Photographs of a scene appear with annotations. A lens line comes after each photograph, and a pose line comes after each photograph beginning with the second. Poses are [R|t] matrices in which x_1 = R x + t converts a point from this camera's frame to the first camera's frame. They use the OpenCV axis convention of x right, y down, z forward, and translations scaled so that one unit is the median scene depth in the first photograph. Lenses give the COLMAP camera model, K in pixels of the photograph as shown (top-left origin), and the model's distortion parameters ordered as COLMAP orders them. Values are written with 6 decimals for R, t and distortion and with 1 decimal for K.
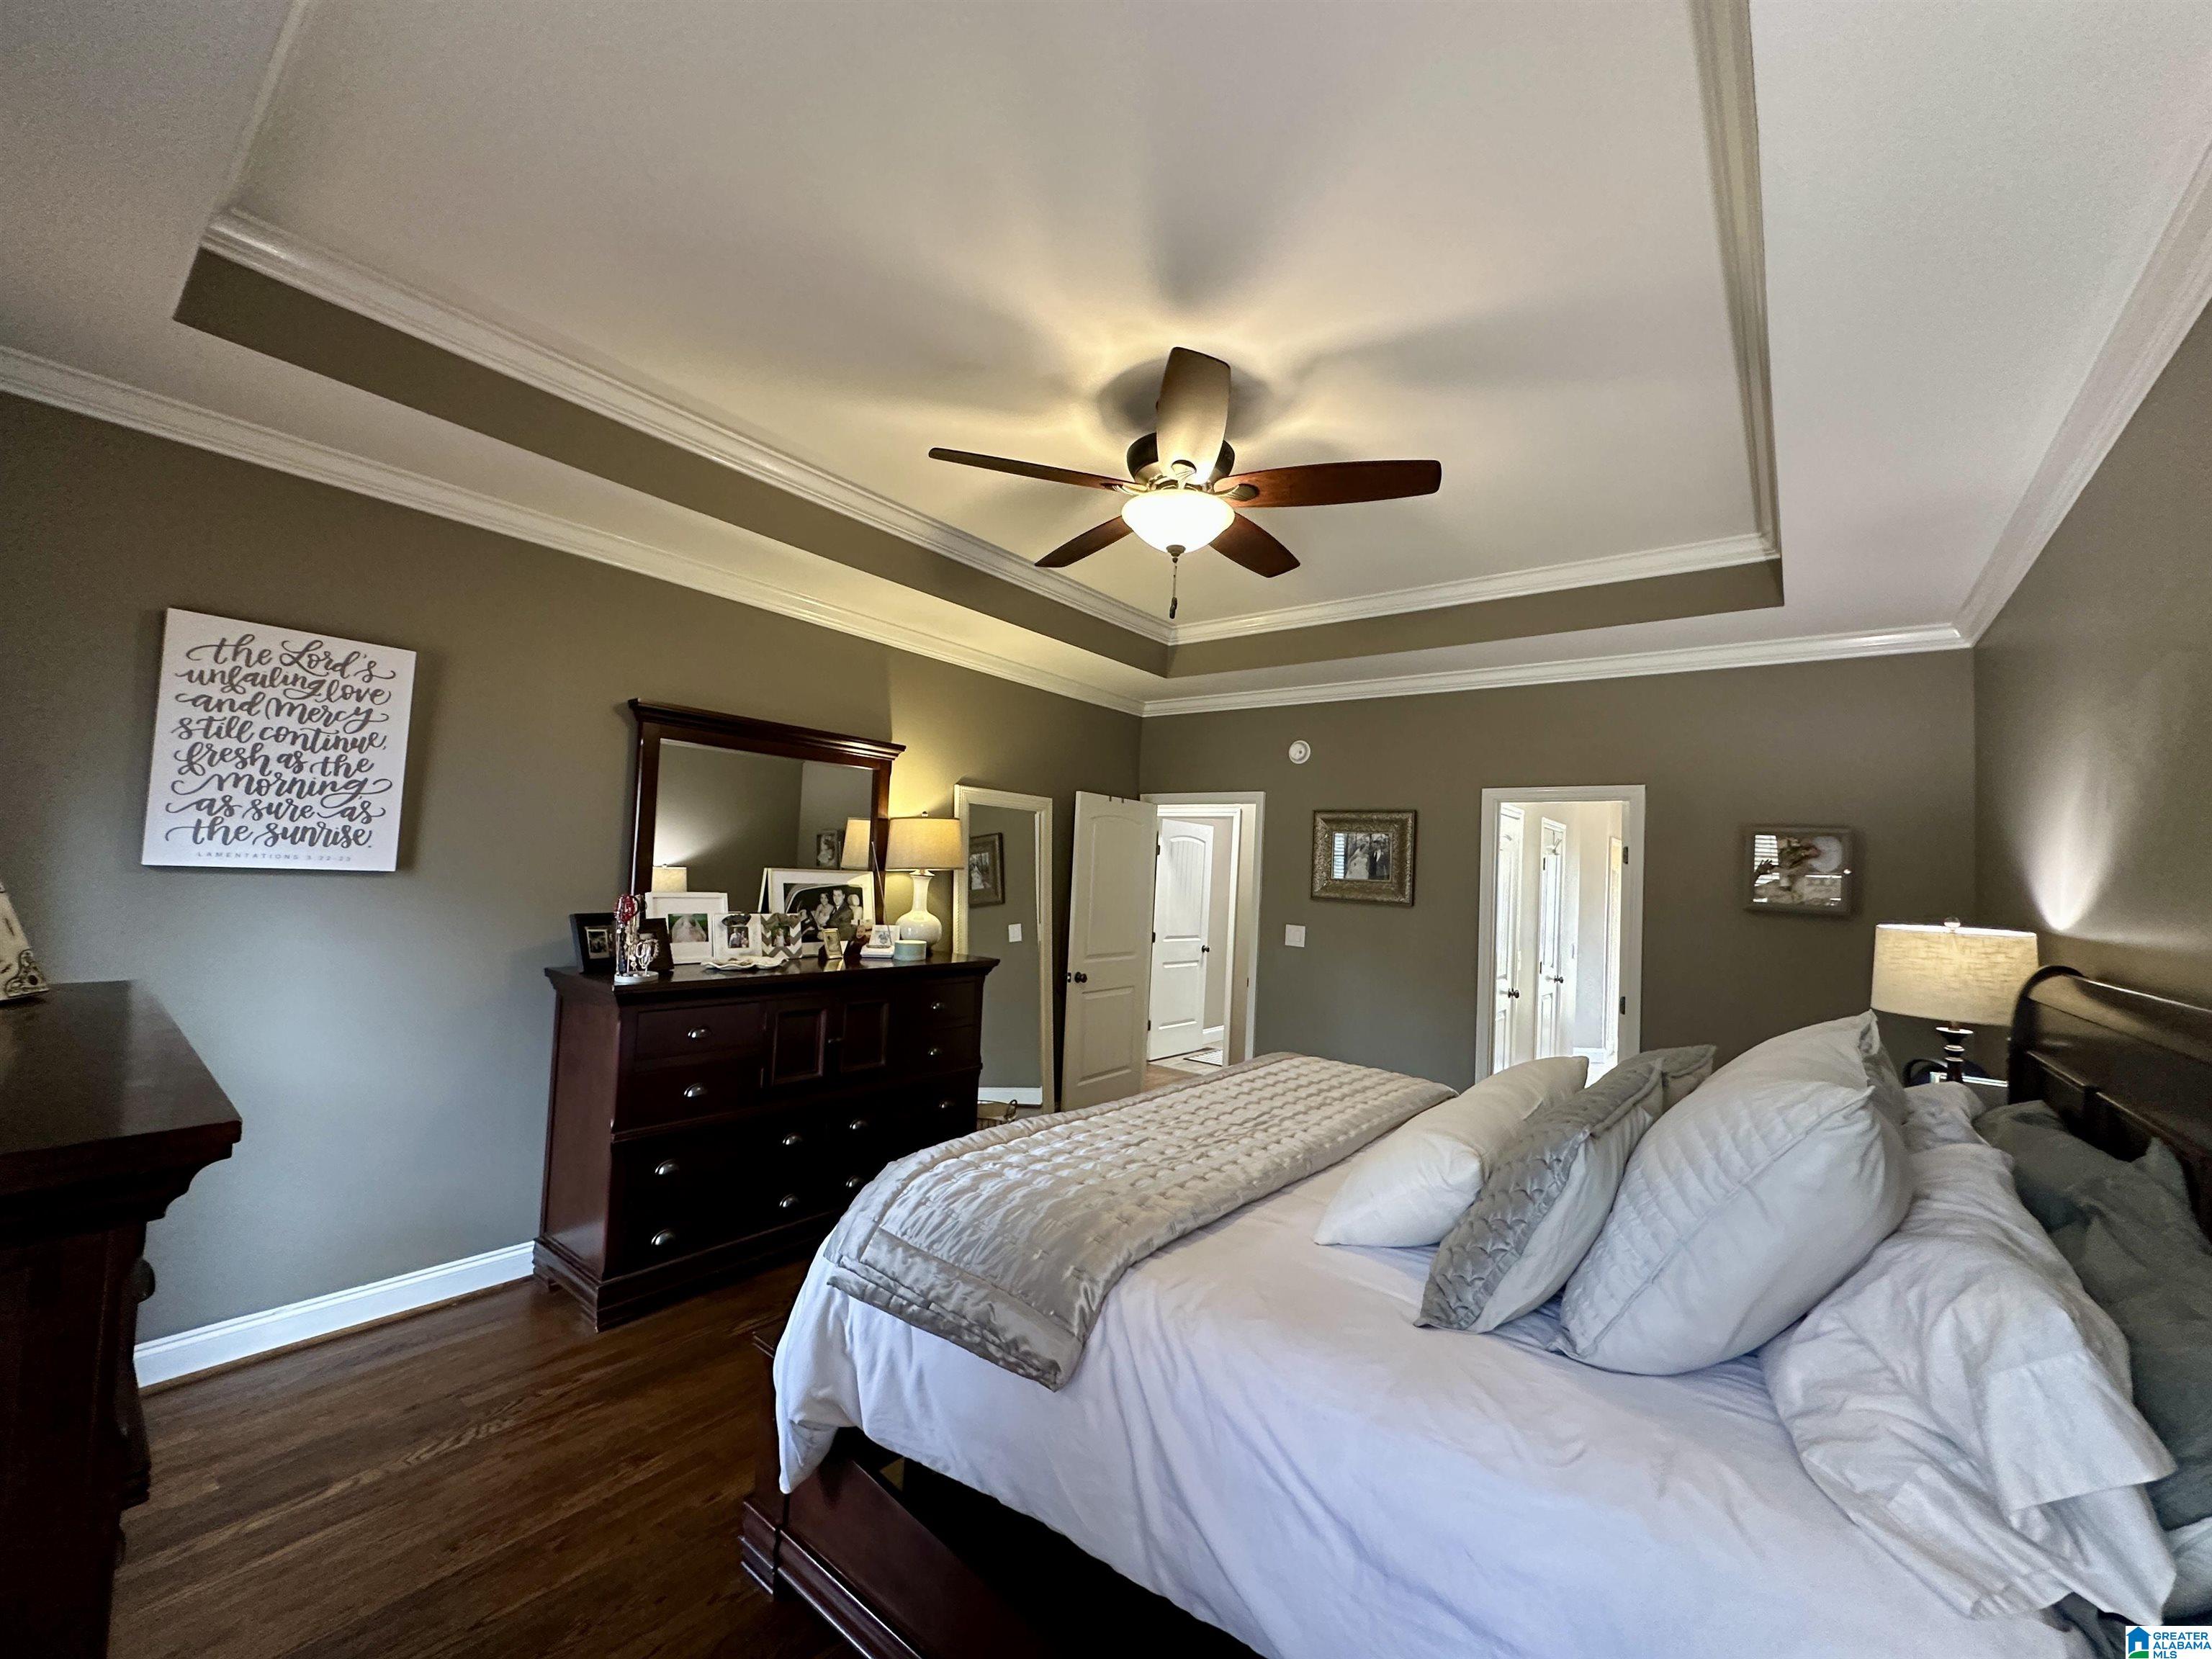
lens RADIAL K [[882.8, 0, 1105.0], [0, 882.8, 830.2], [0, 0, 1]] dist [-0.004690, 0.001243]
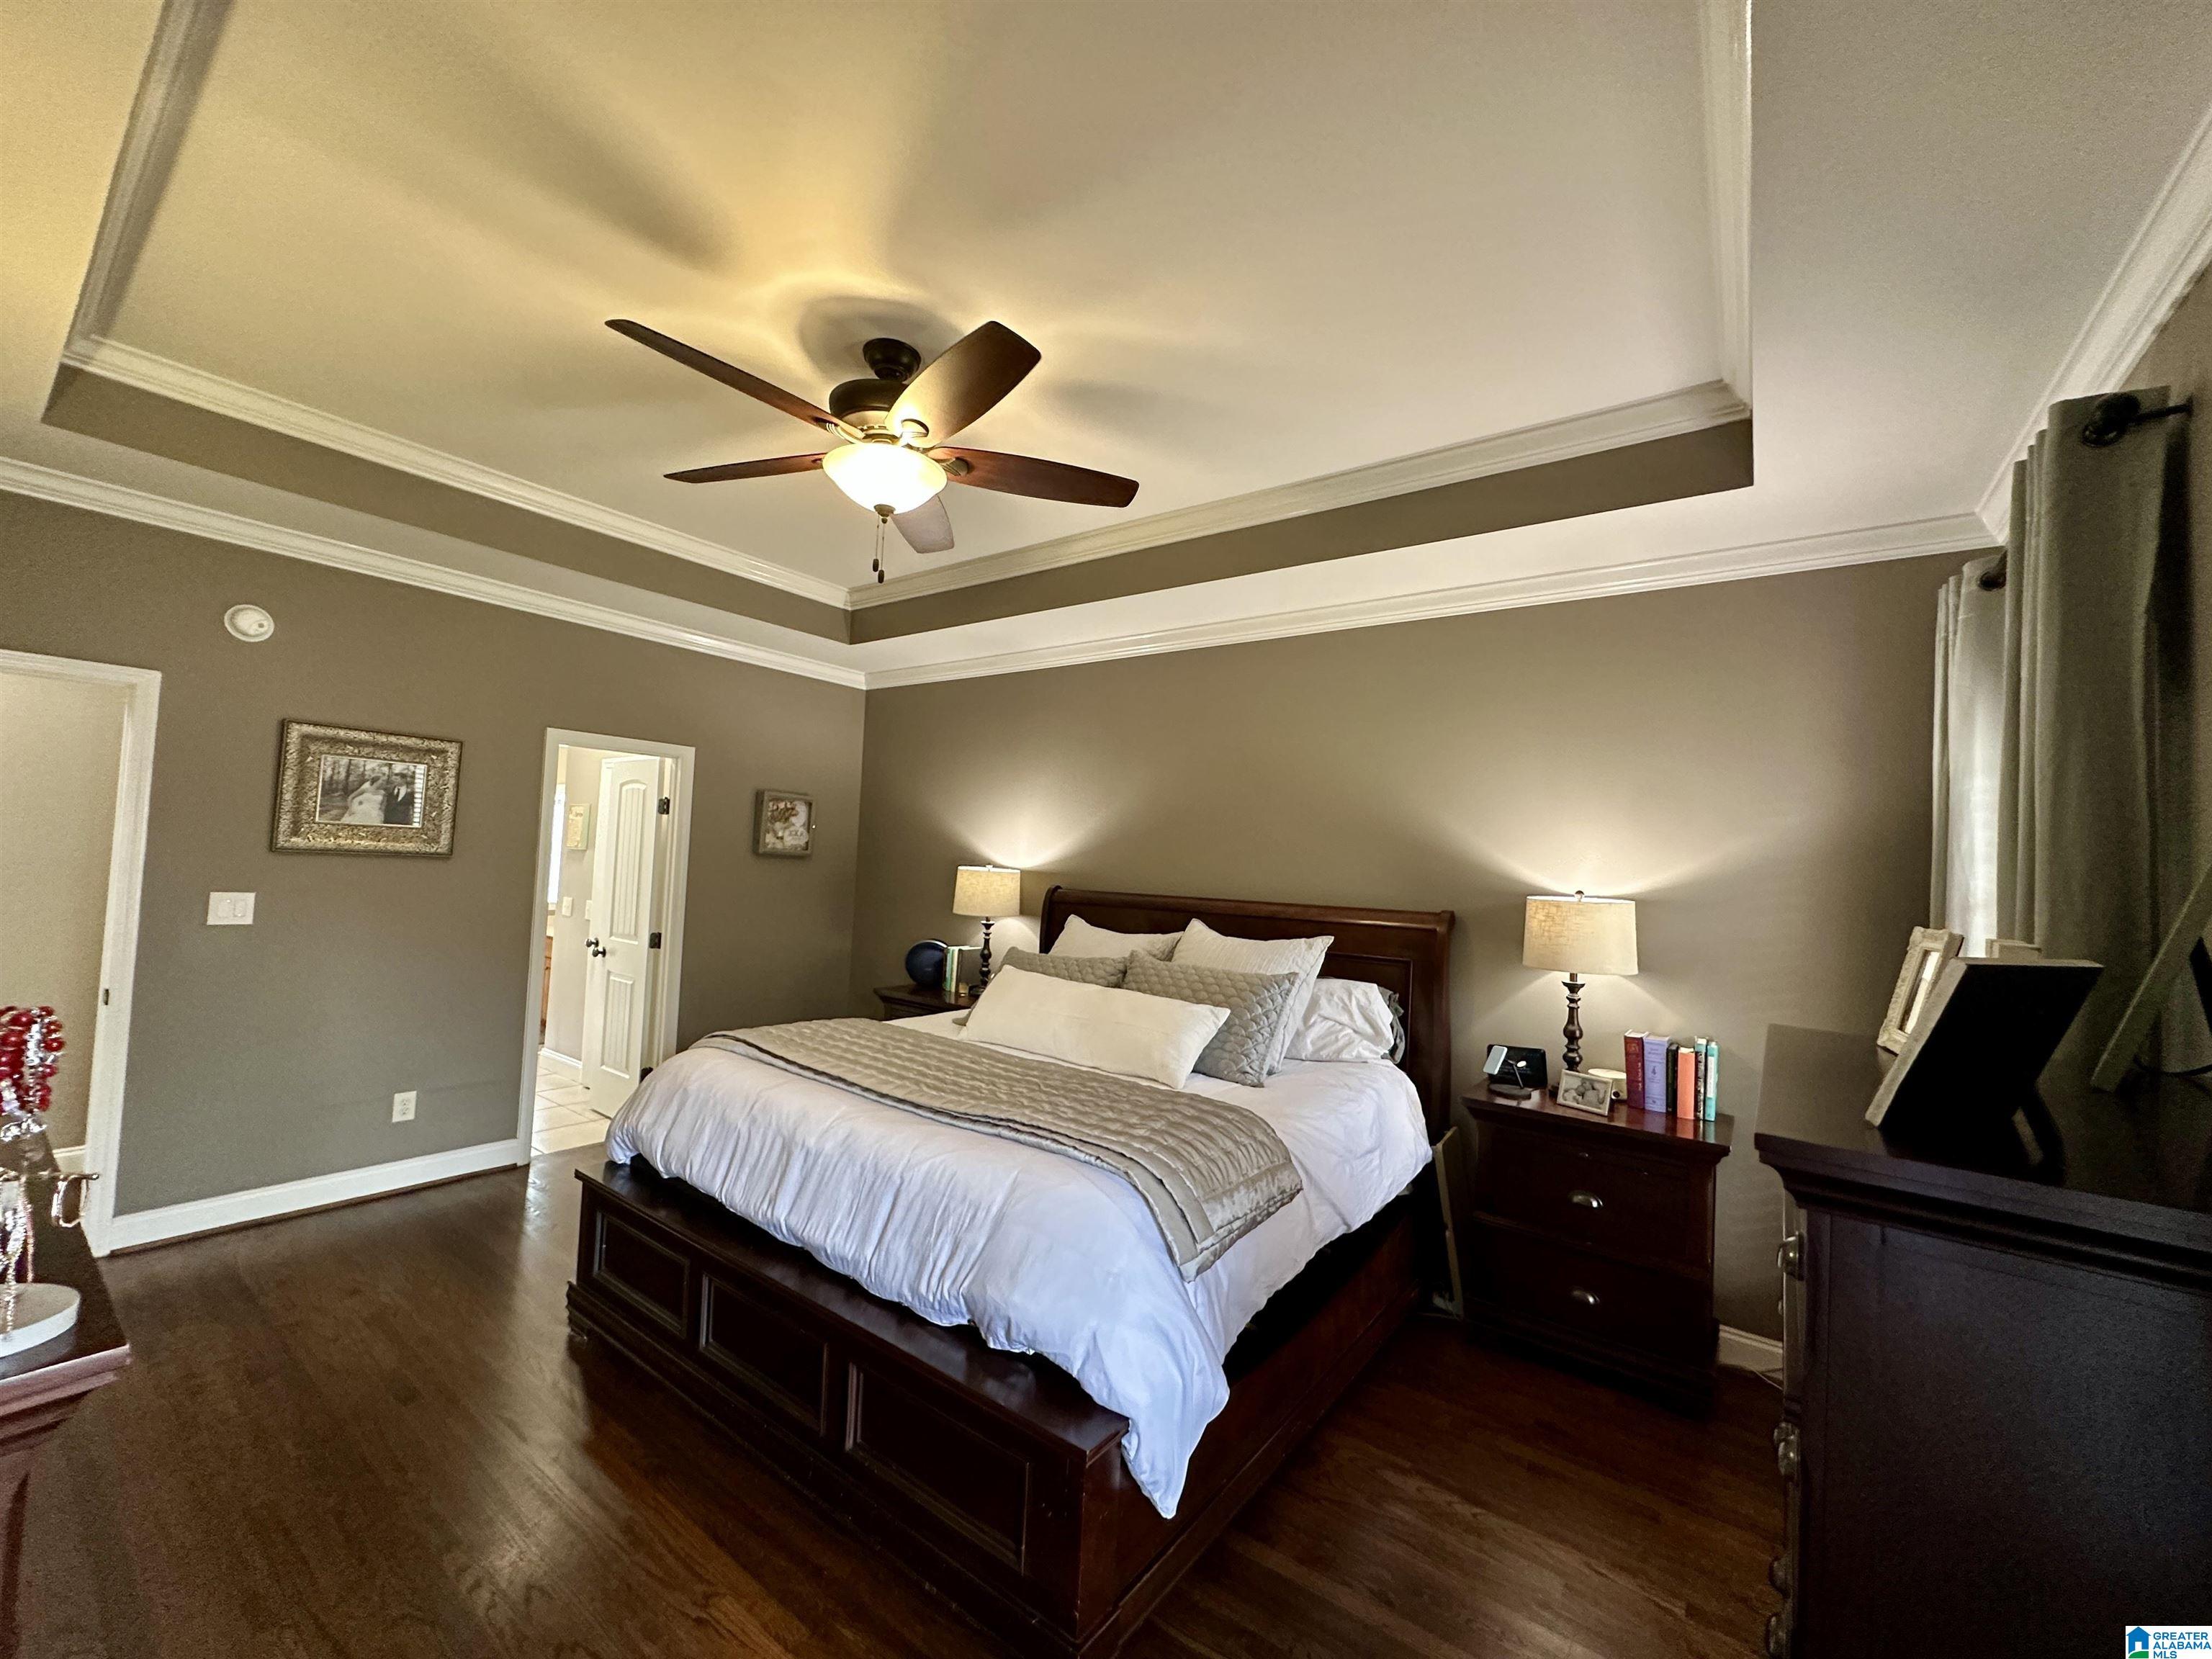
lens RADIAL K [[882.8, 0, 1105.0], [0, 882.8, 830.2], [0, 0, 1]] dist [-0.004690, 0.001243]
pose [[-0.024177, -0.010350, 0.999654, -0.511798], [-0.097417, 0.995212, 0.007948, -0.005366], [-0.994950, -0.097191, -0.025069, 0.447715]]
